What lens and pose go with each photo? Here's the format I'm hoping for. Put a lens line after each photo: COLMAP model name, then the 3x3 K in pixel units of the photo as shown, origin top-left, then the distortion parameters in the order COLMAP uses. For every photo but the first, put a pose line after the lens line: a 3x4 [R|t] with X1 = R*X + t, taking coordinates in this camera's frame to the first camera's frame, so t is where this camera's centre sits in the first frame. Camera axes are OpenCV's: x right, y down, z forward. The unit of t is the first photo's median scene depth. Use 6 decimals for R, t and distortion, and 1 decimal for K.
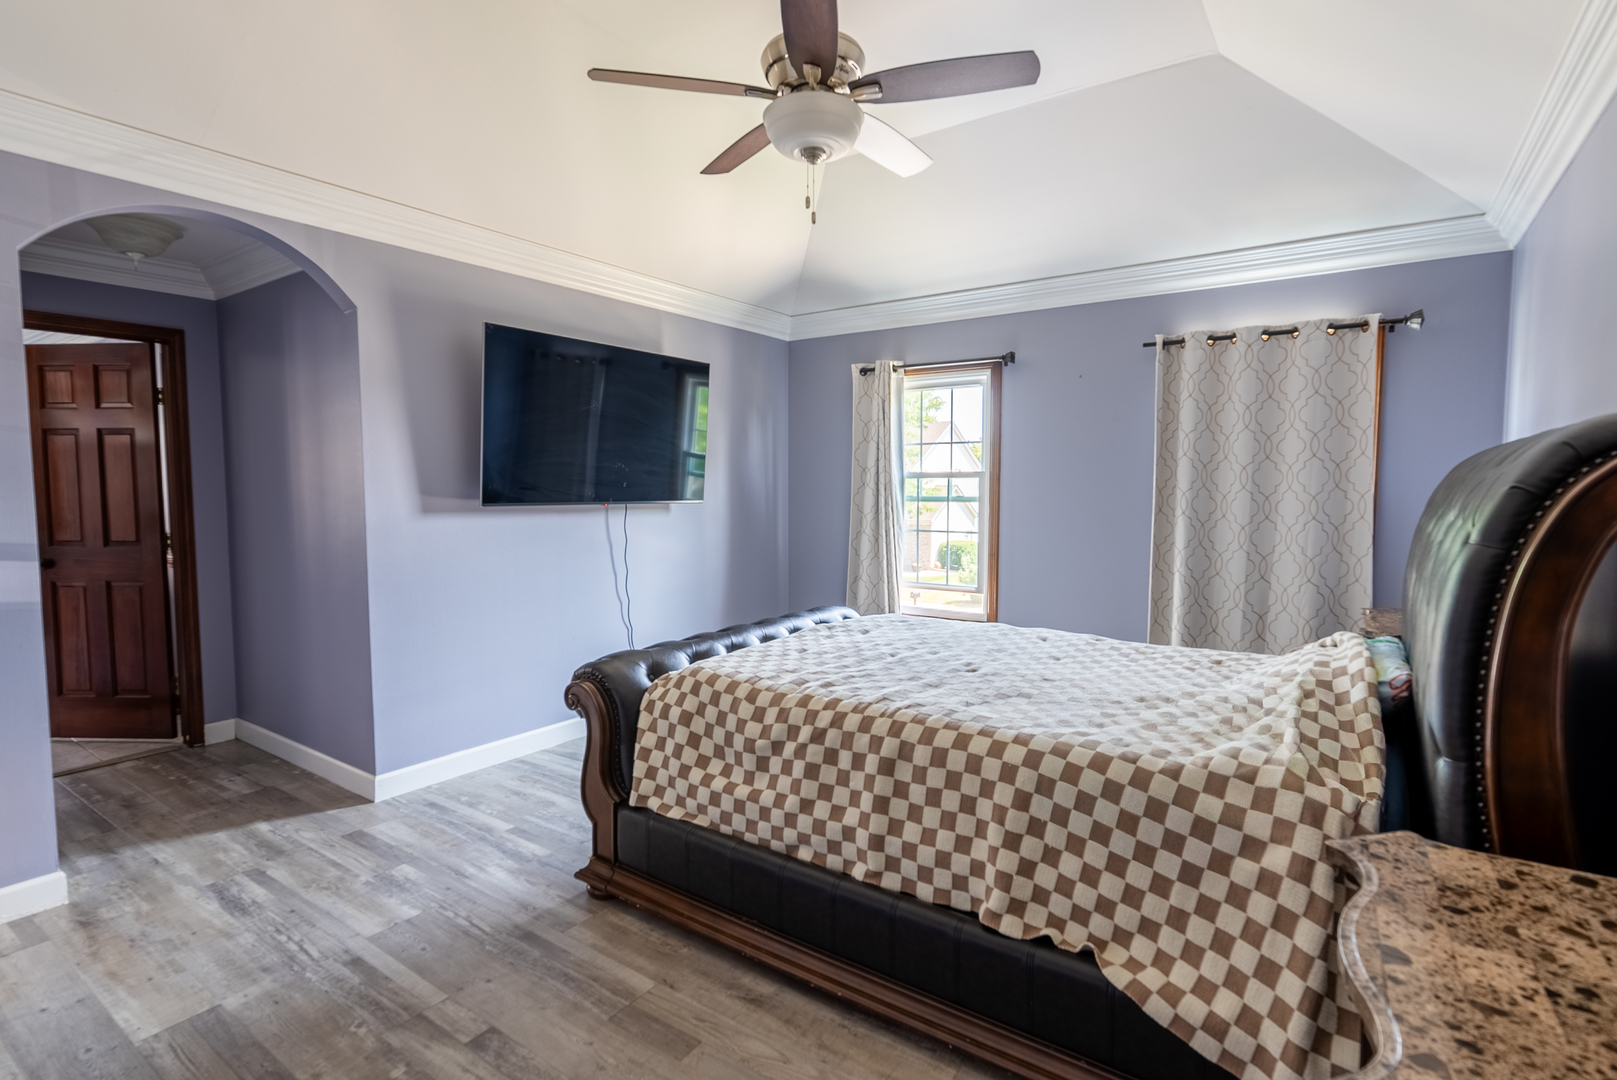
lens RADIAL K [[830.5, 0, 811.0], [0, 830.5, 537.4], [0, 0, 1]] dist [0.004213, 0.000753]
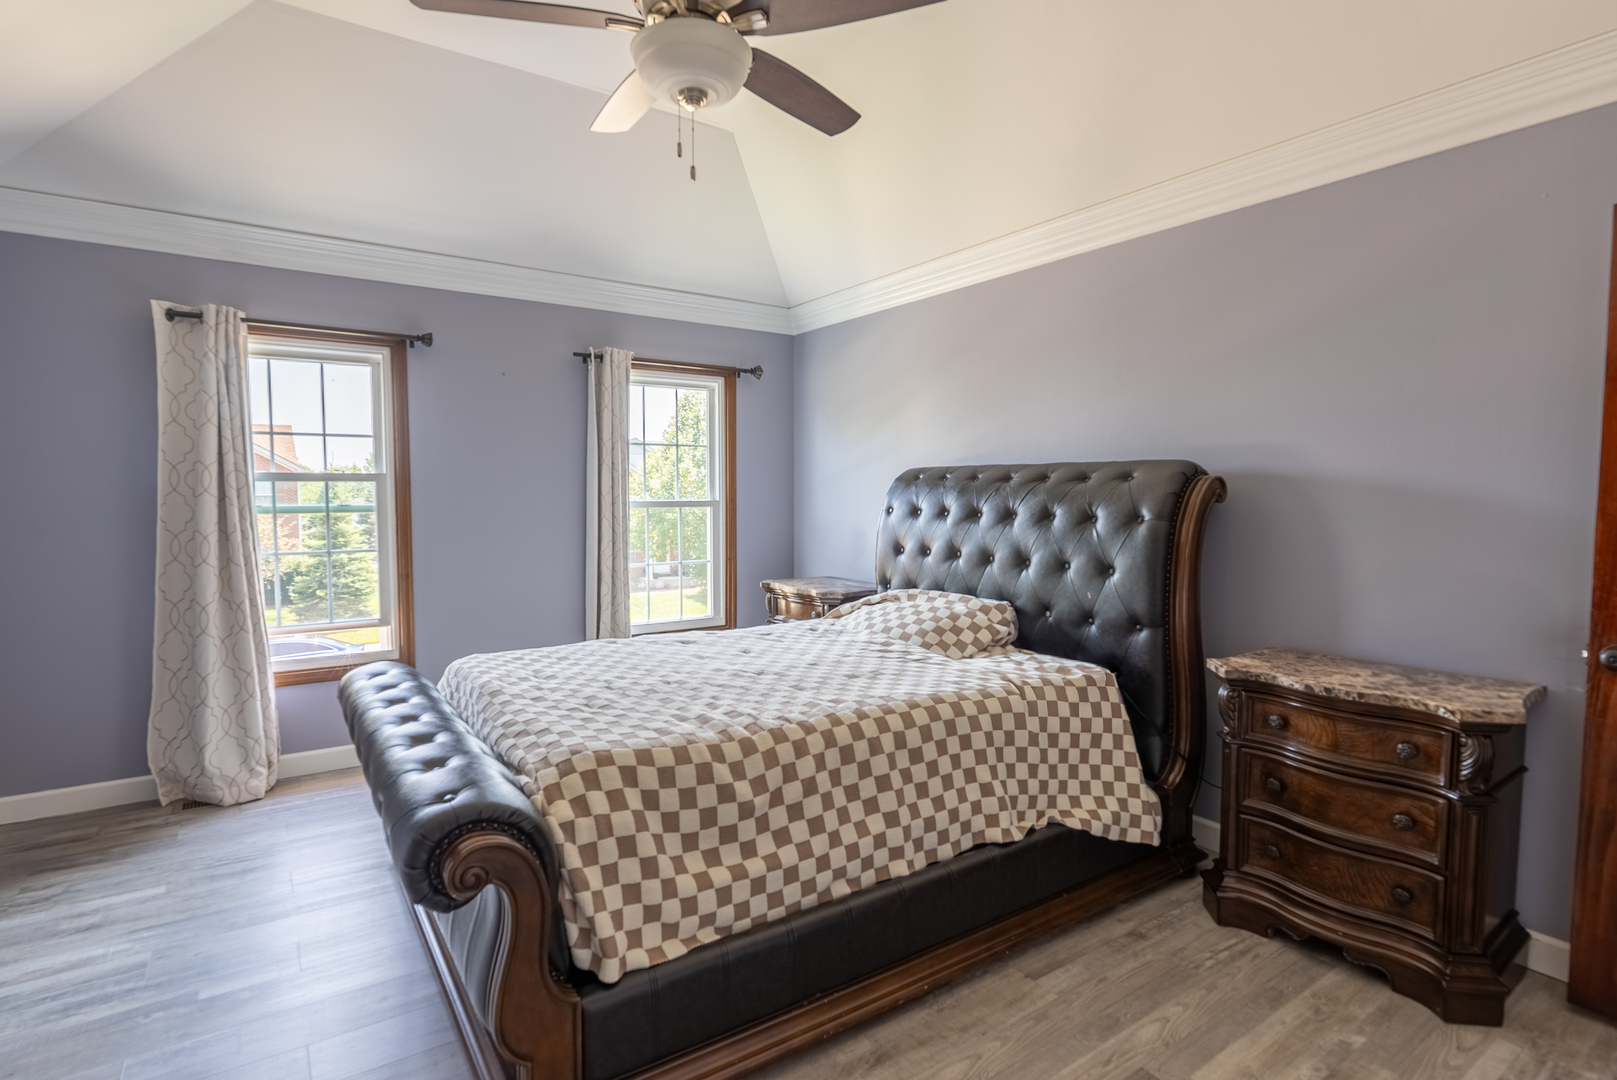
lens RADIAL K [[830.5, 0, 809.2], [0, 830.5, 542.3], [0, 0, 1]] dist [0.004213, 0.000753]
pose [[0.322046, -0.060242, 0.944806, -0.570171], [0.059083, 0.997307, 0.043450, -0.031592], [-0.944879, 0.041829, 0.324738, 0.467323]]
